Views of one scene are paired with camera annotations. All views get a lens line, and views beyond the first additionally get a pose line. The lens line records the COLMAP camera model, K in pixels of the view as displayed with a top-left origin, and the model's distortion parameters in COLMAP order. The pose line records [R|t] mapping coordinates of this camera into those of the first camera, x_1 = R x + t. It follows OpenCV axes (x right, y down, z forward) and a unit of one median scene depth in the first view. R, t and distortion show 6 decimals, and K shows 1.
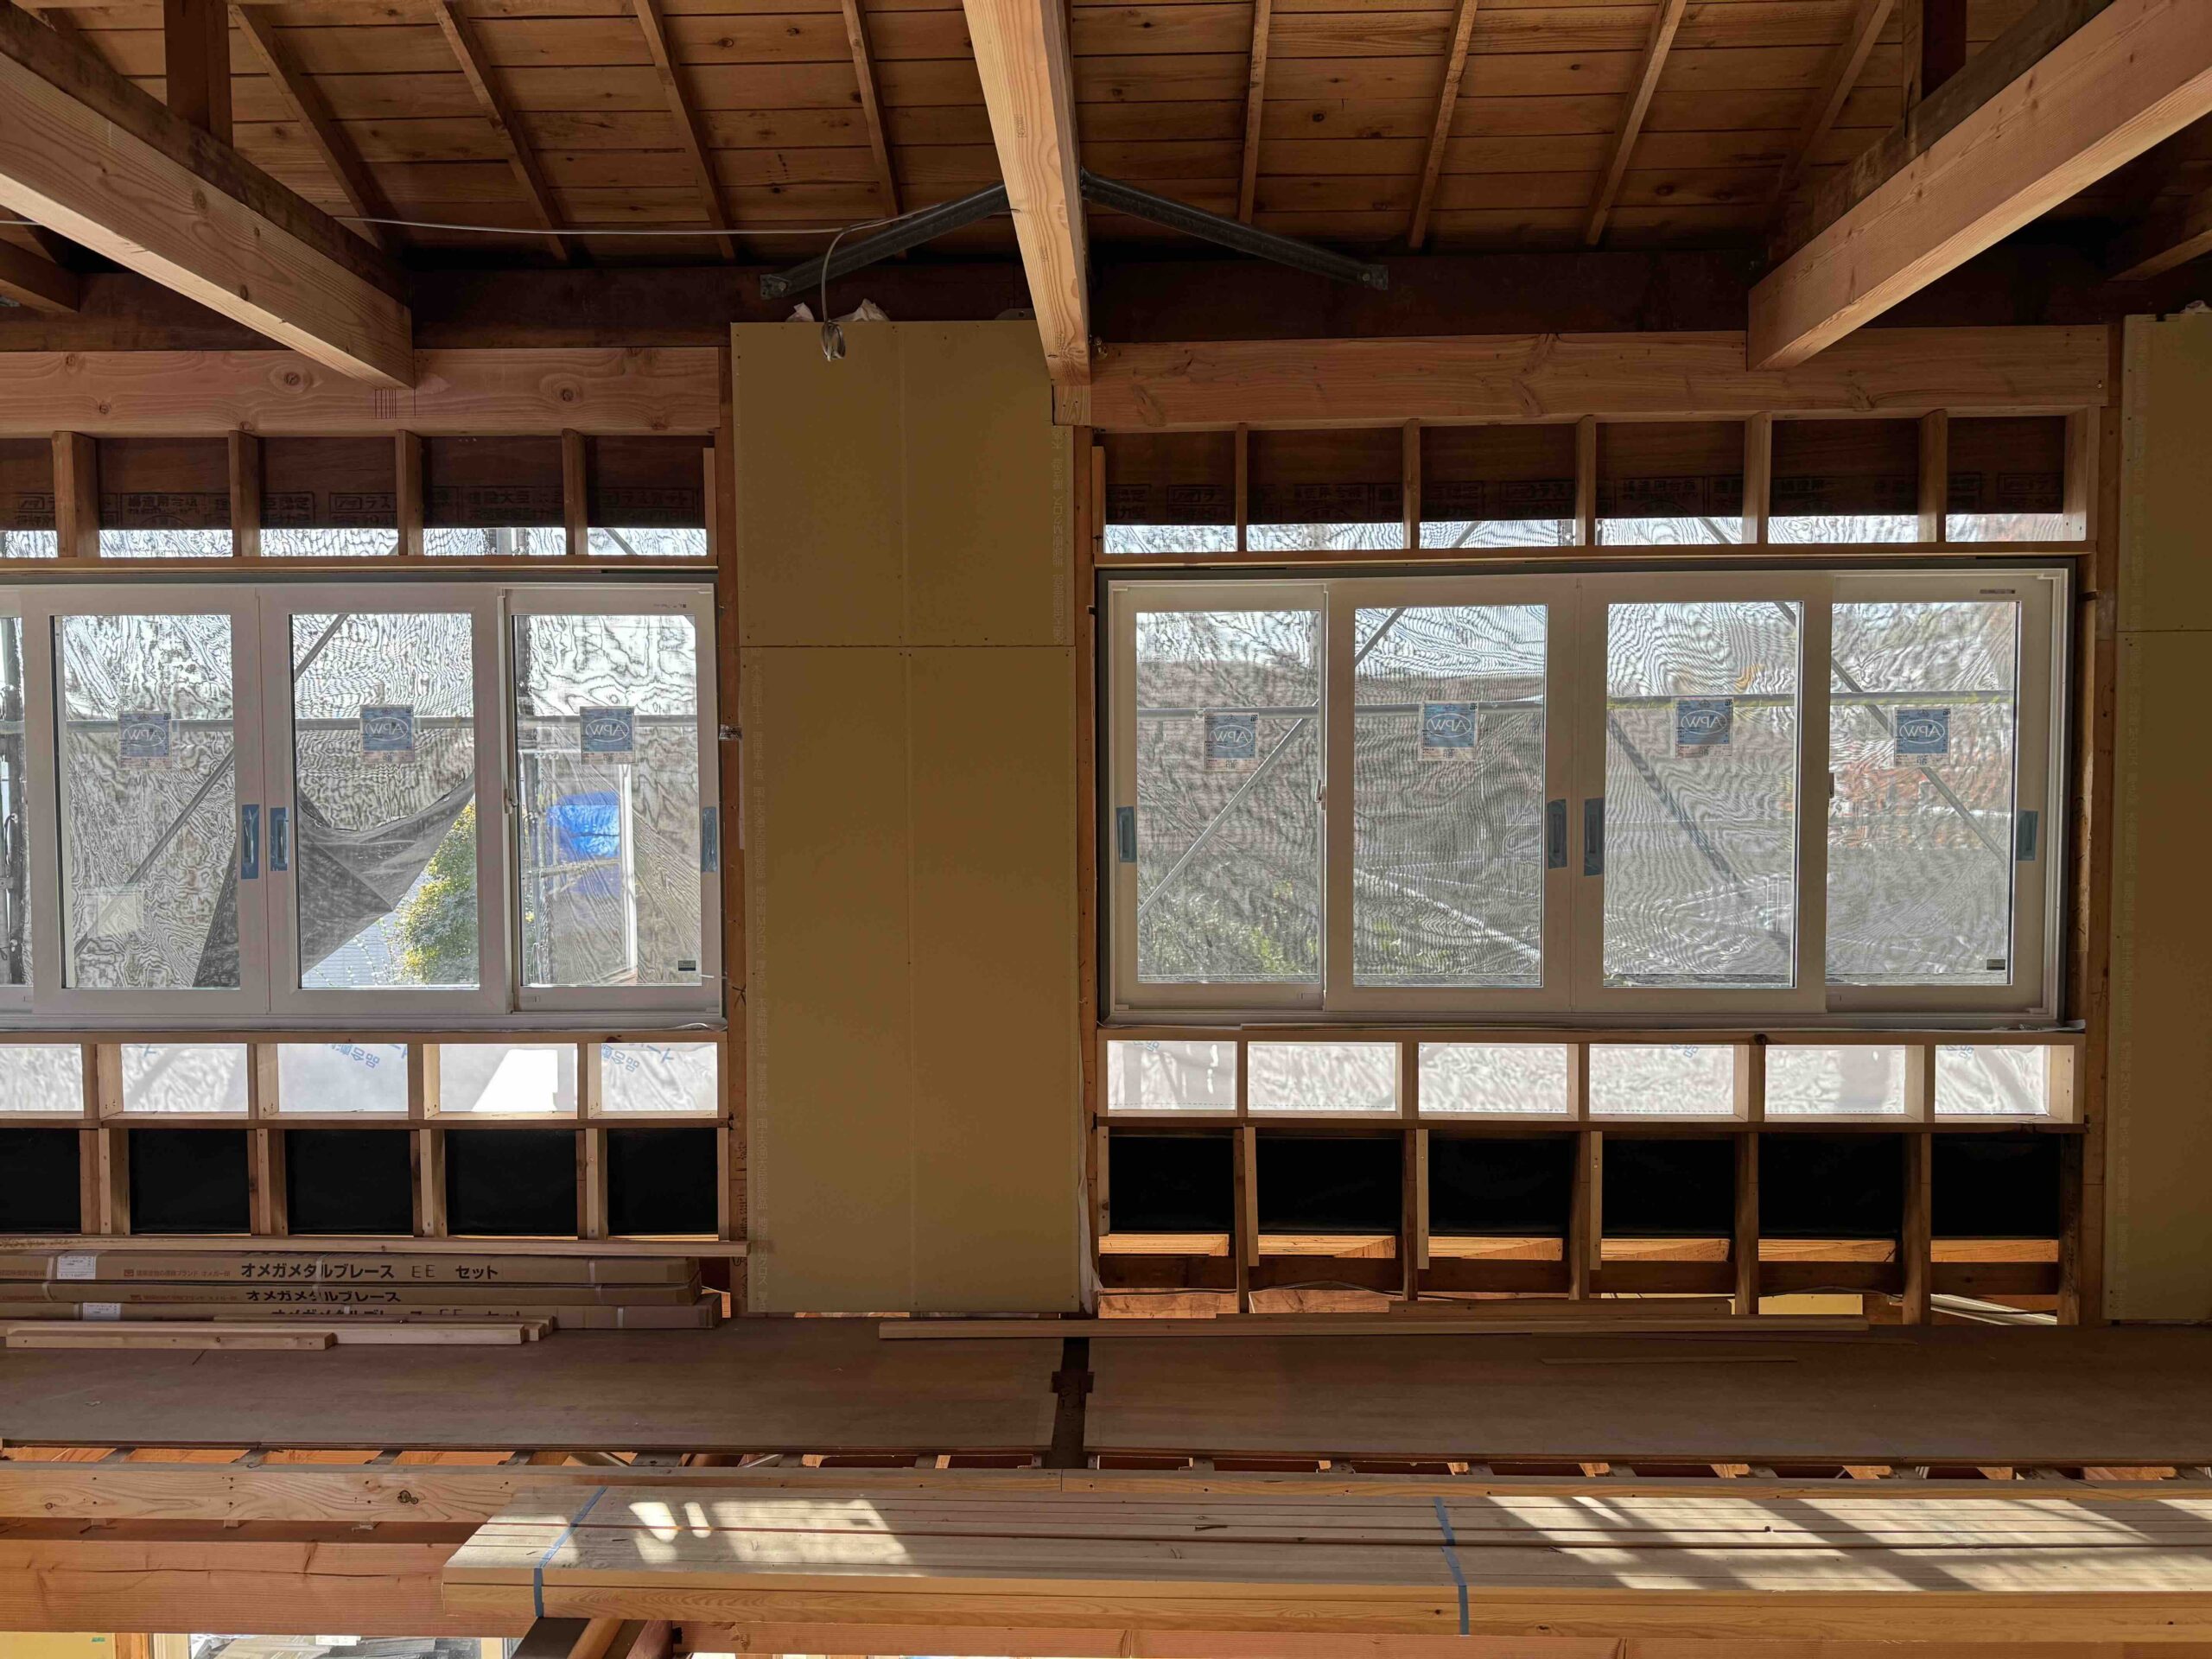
lens RADIAL K [[1543.9, 0, 1085.3], [0, 1543.9, 829.9], [0, 0, 1]] dist [0.050585, -0.058019]
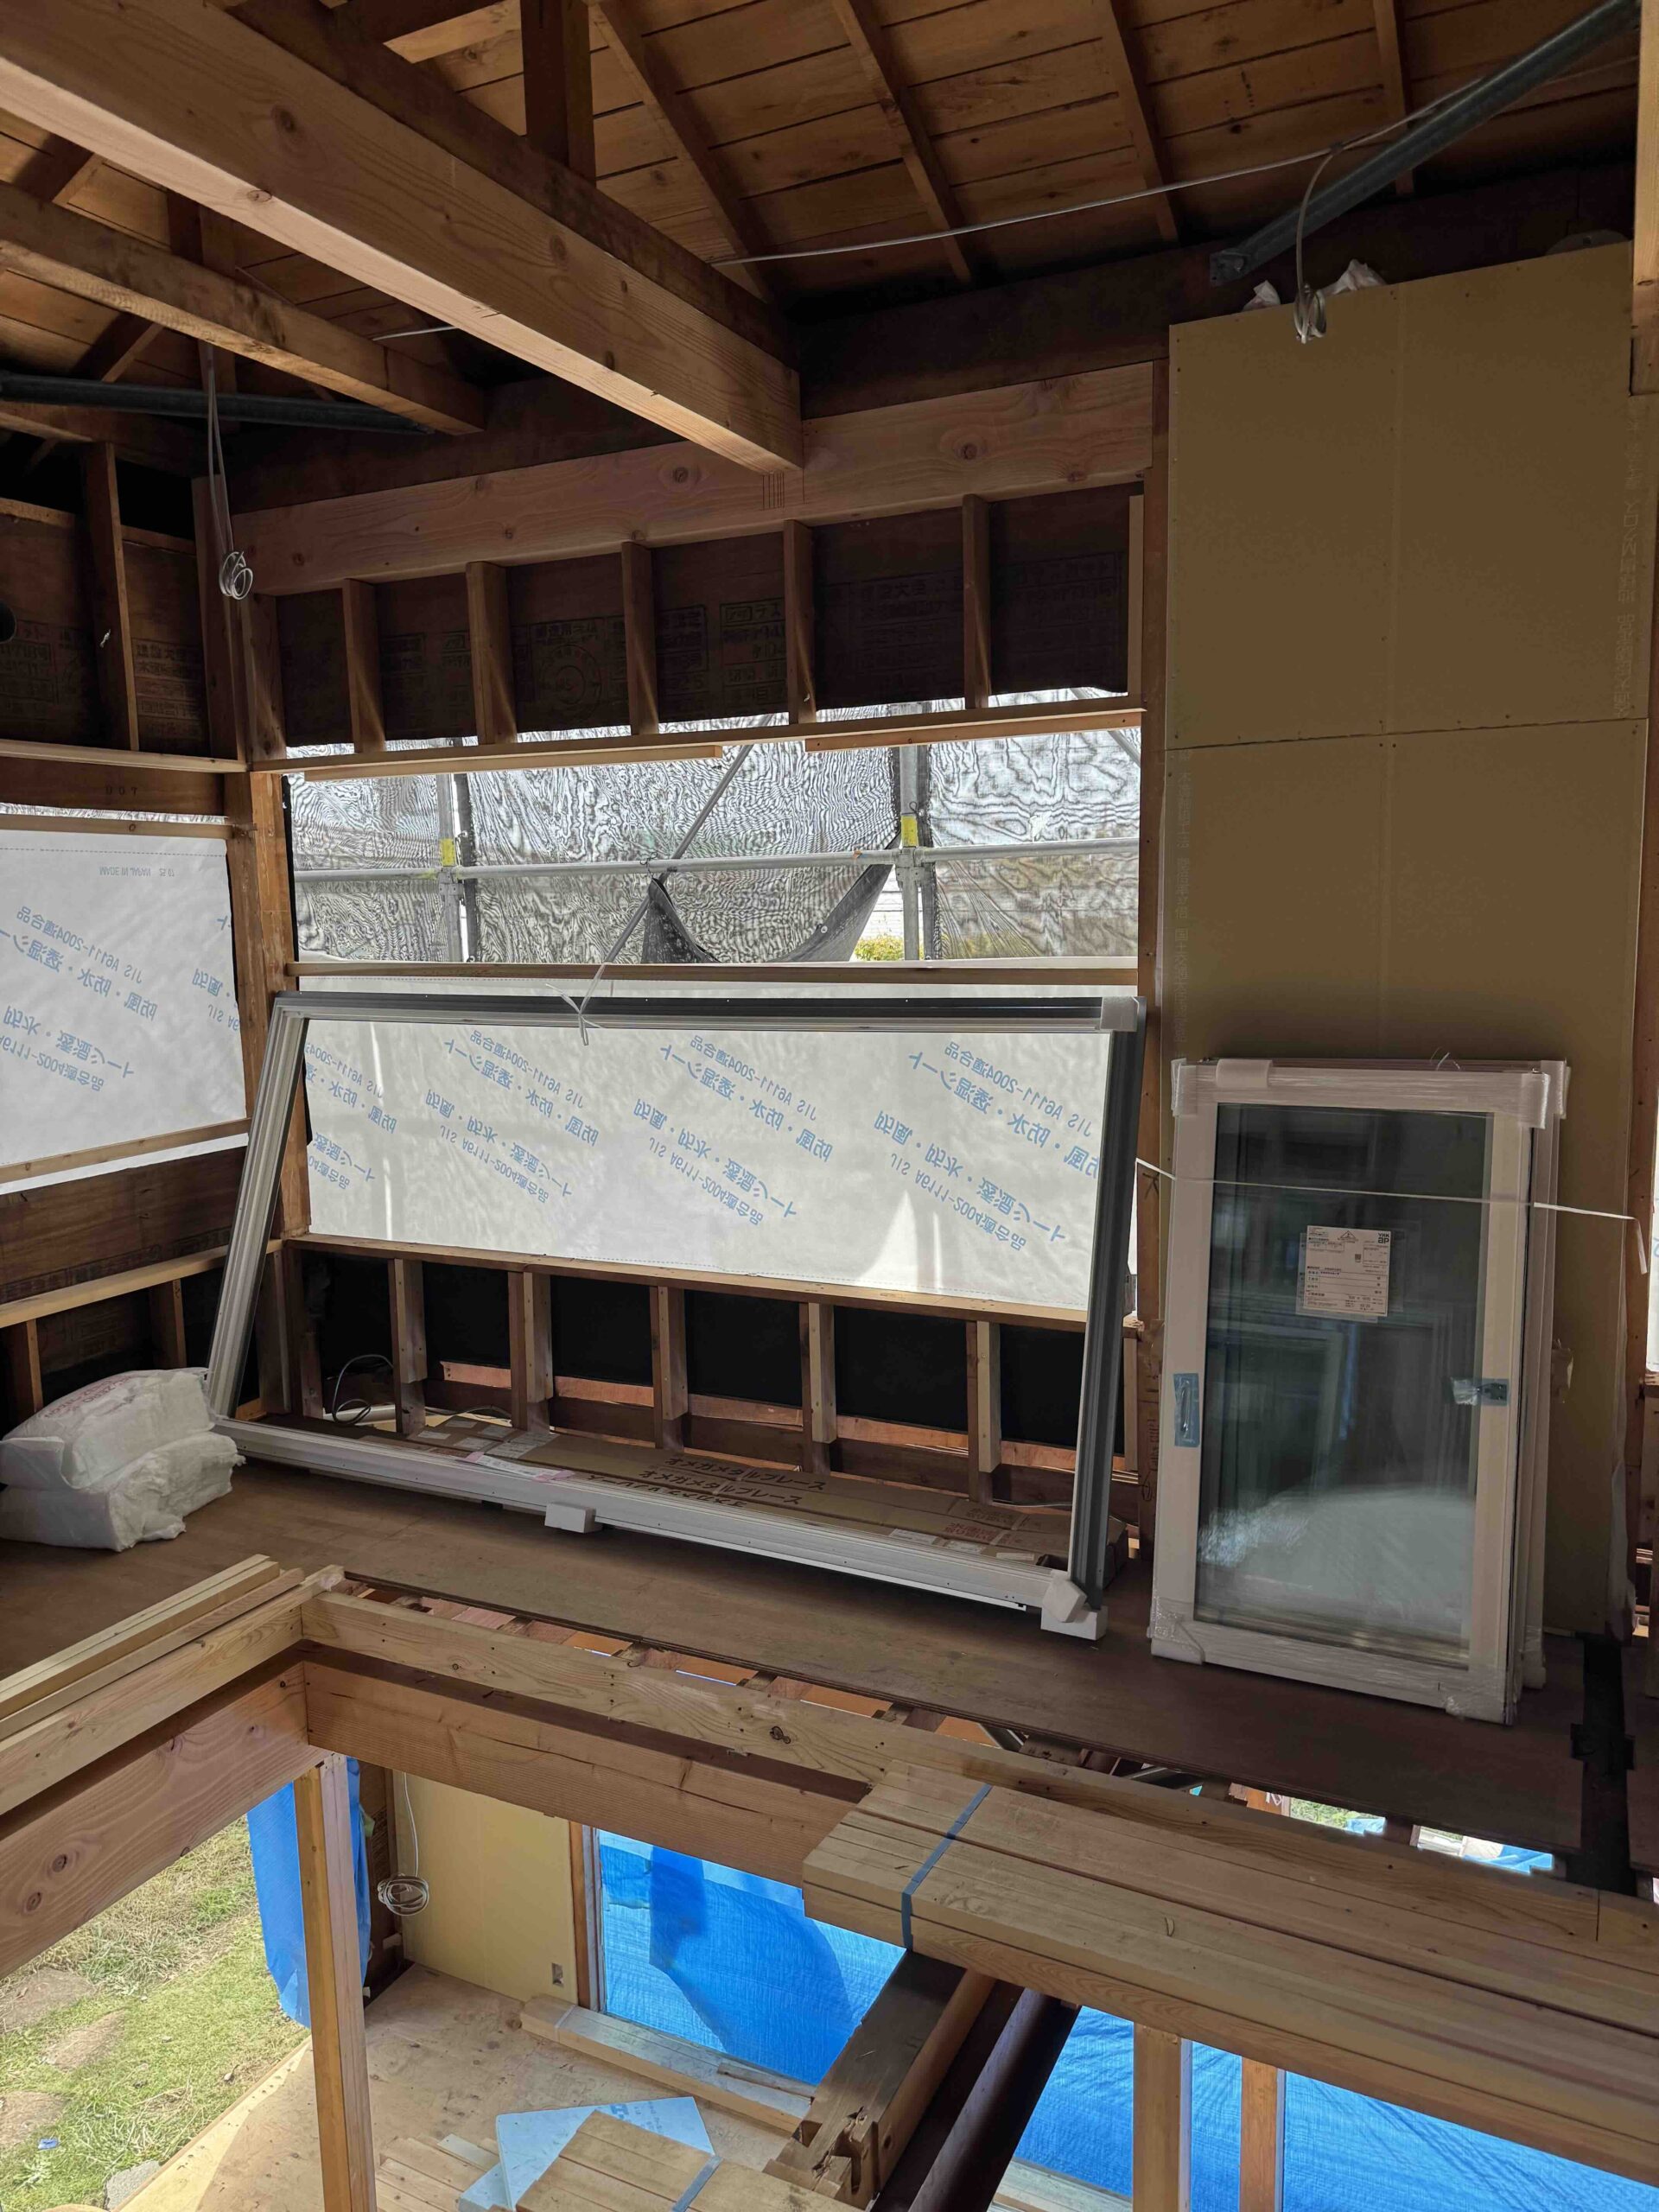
lens RADIAL K [[1543.9, 0, 820.4], [0, 1543.9, 1116.6], [0, 0, 1]] dist [0.050585, -0.058019]
pose [[0.909357, 0.044574, -0.413621, -0.049931], [-0.000911, 0.994454, 0.105165, -0.016334], [0.416015, -0.095256, 0.904355, 0.197801]]
